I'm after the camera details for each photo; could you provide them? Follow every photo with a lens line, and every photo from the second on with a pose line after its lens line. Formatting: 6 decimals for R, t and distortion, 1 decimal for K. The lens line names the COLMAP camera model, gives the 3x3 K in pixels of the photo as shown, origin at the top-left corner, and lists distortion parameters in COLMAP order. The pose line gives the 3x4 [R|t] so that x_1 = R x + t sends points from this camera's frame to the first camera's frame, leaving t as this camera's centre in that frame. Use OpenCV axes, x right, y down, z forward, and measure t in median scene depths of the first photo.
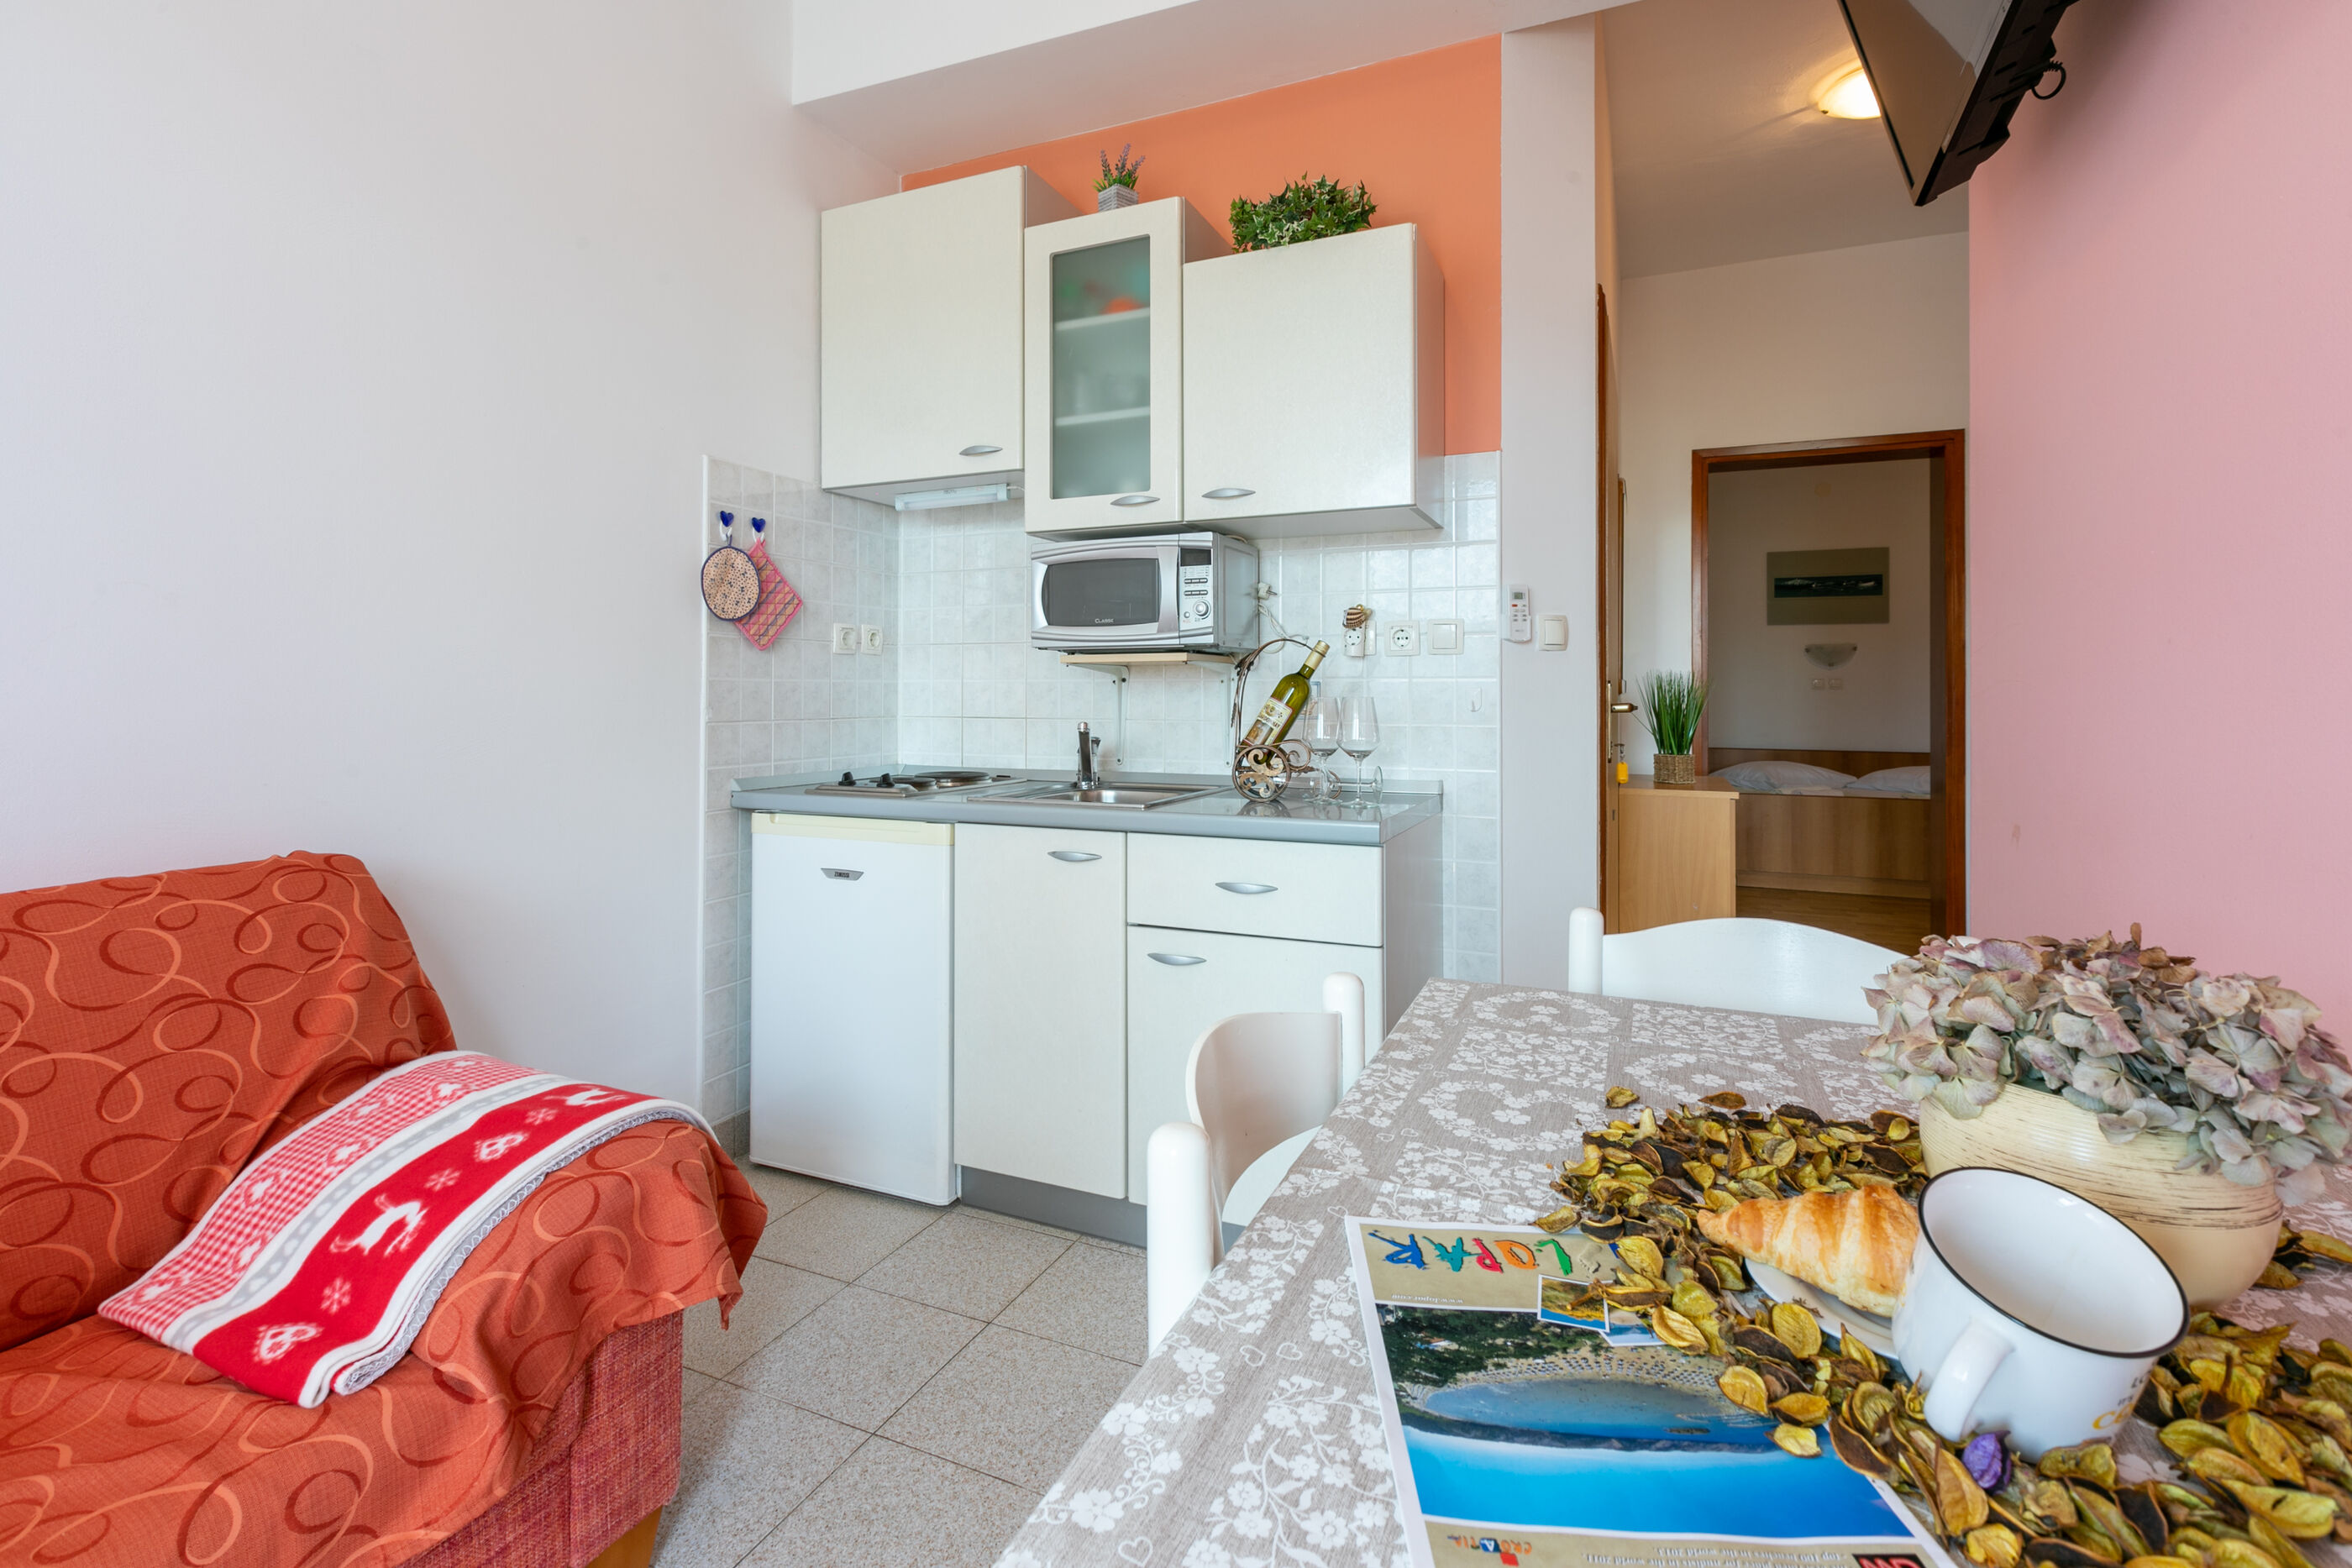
lens RADIAL K [[1072.3, 0, 1170.0], [0, 1072.3, 716.5], [0, 0, 1]] dist [0.001140, 0.000181]
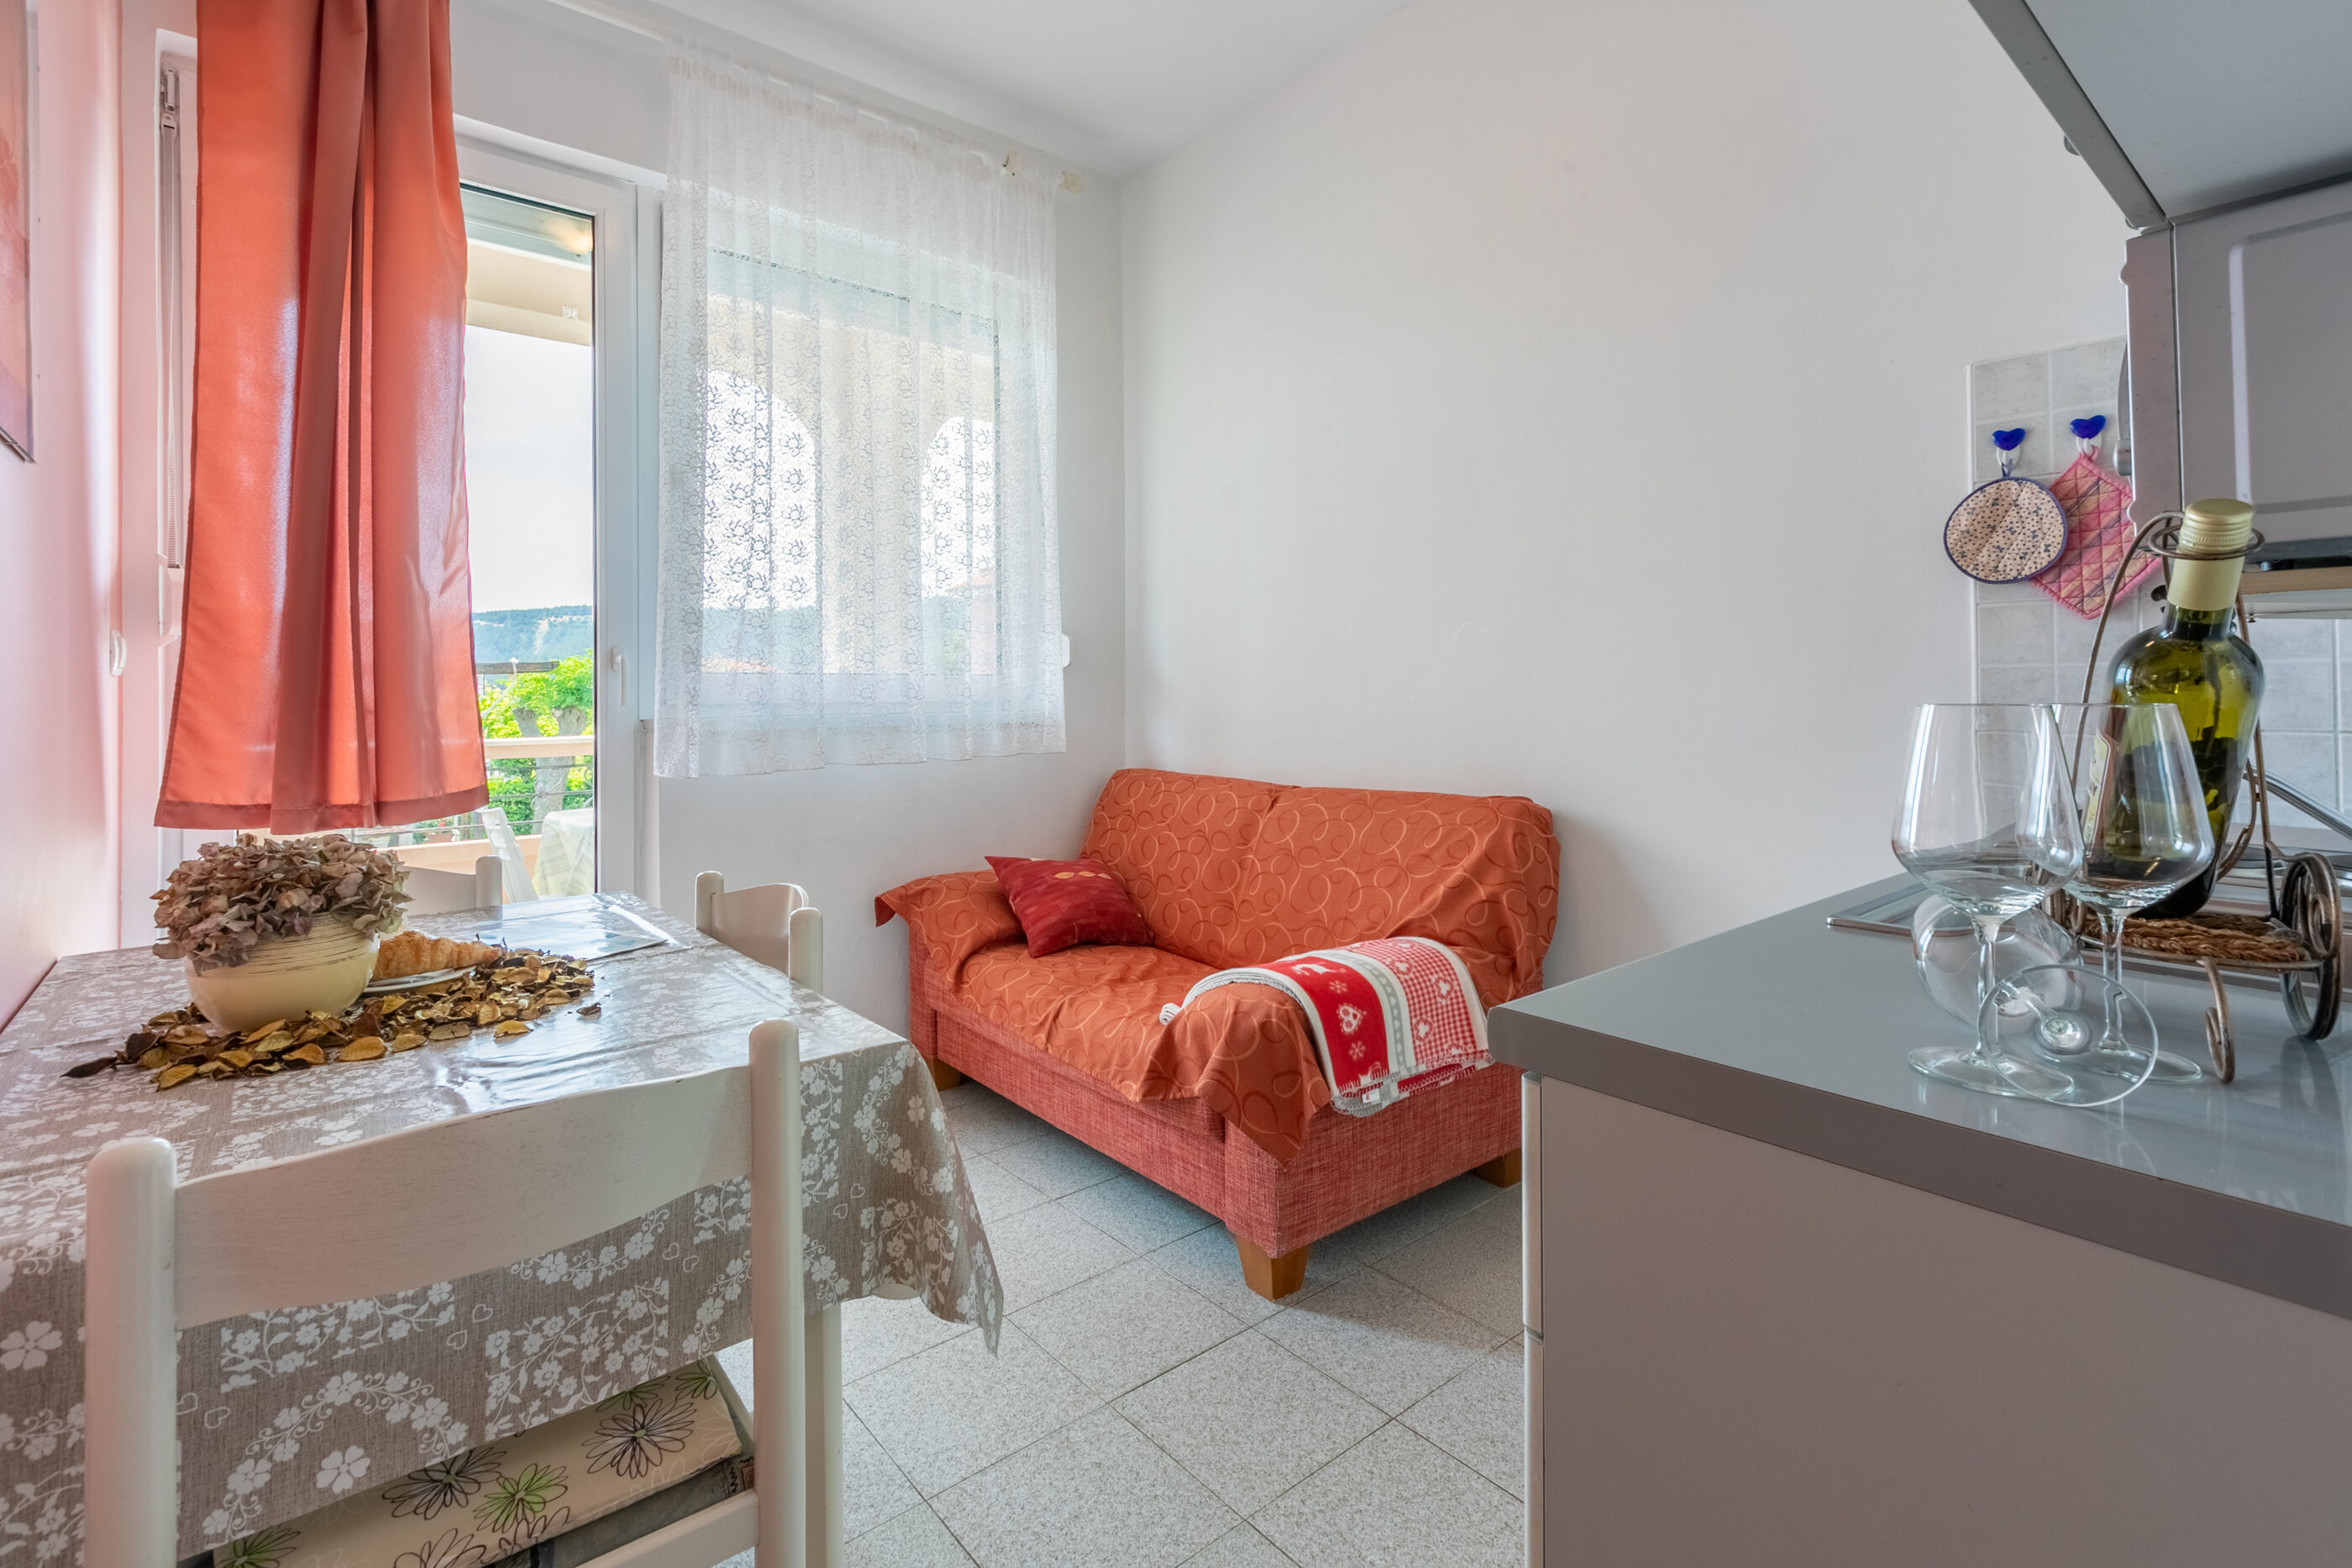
lens RADIAL K [[1113.3, 0, 1208.0], [0, 1113.3, 691.3], [0, 0, 1]] dist [0.002456, 0.000335]
pose [[-0.418757, 0.002212, -0.908096, 0.472527], [-0.016276, 0.999818, 0.009941, -0.016129], [0.907953, 0.018943, -0.418645, 0.818025]]
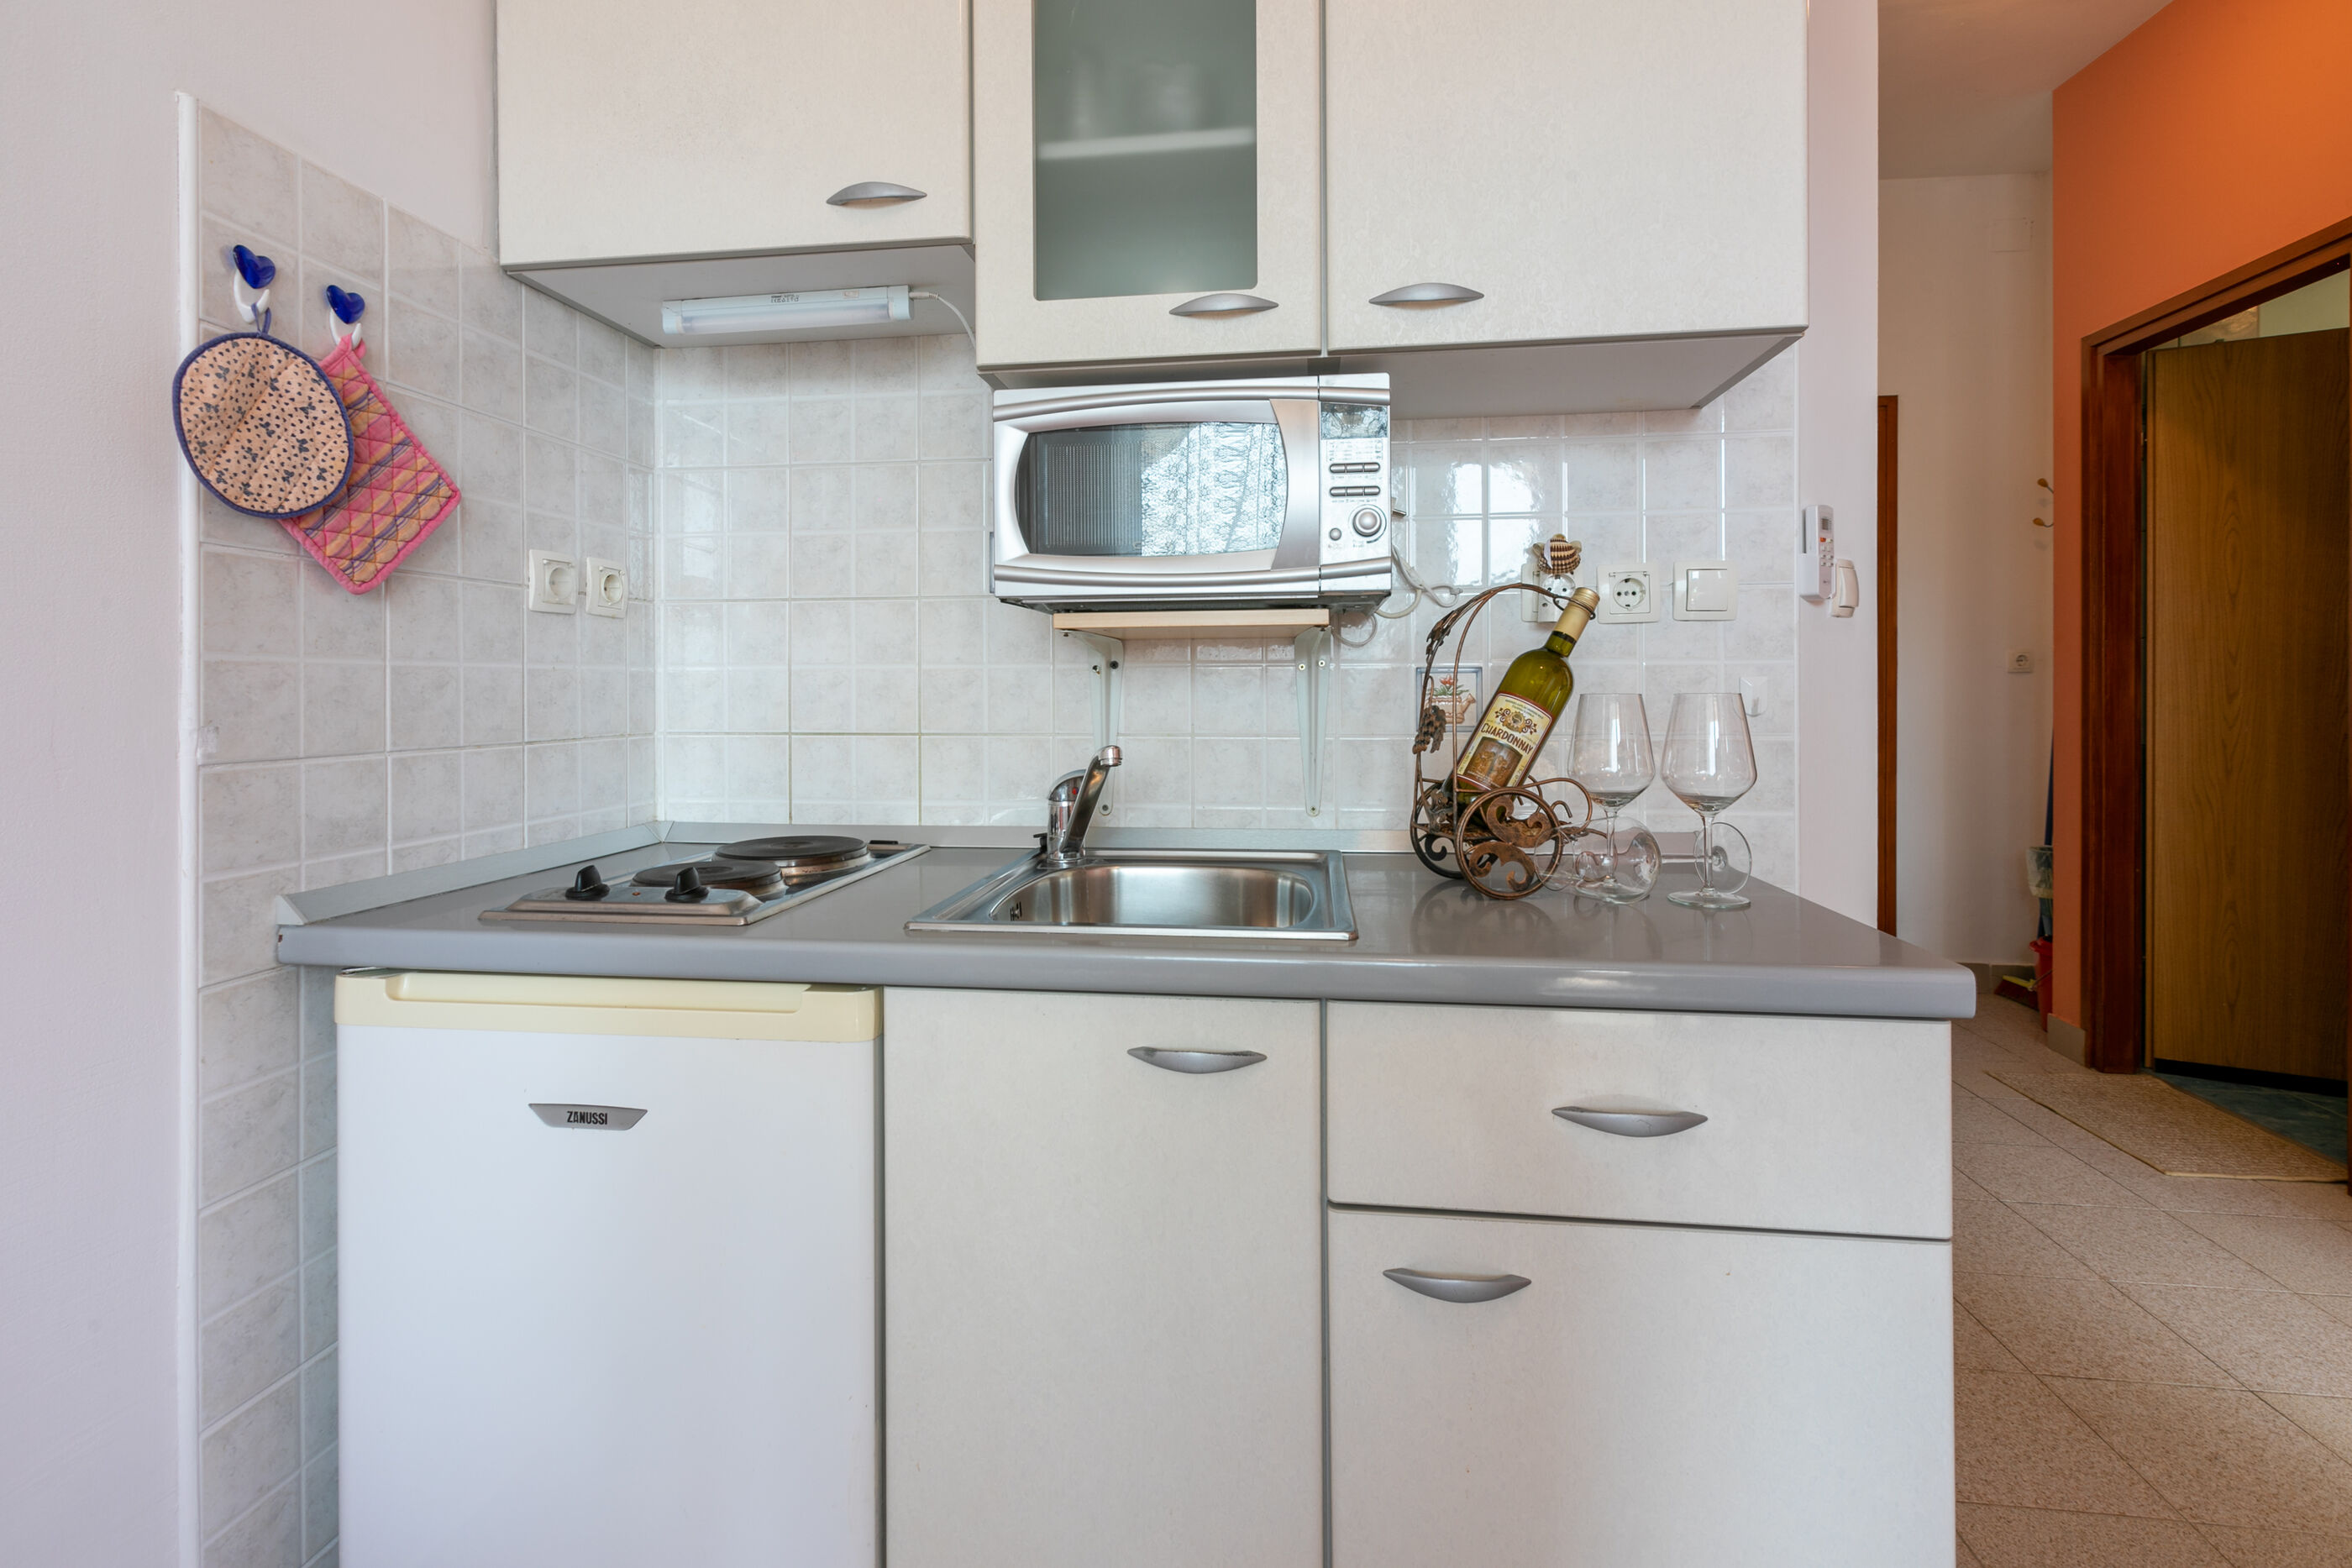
lens RADIAL K [[1054.3, 0, 1165.1], [0, 1054.3, 713.6], [0, 0, 1]] dist [0.001655, -0.000176]
pose [[0.958796, -0.010705, 0.283893, -0.191470], [0.010457, 0.999942, 0.002391, -0.010456], [-0.283902, 0.000676, 0.958853, 0.503645]]
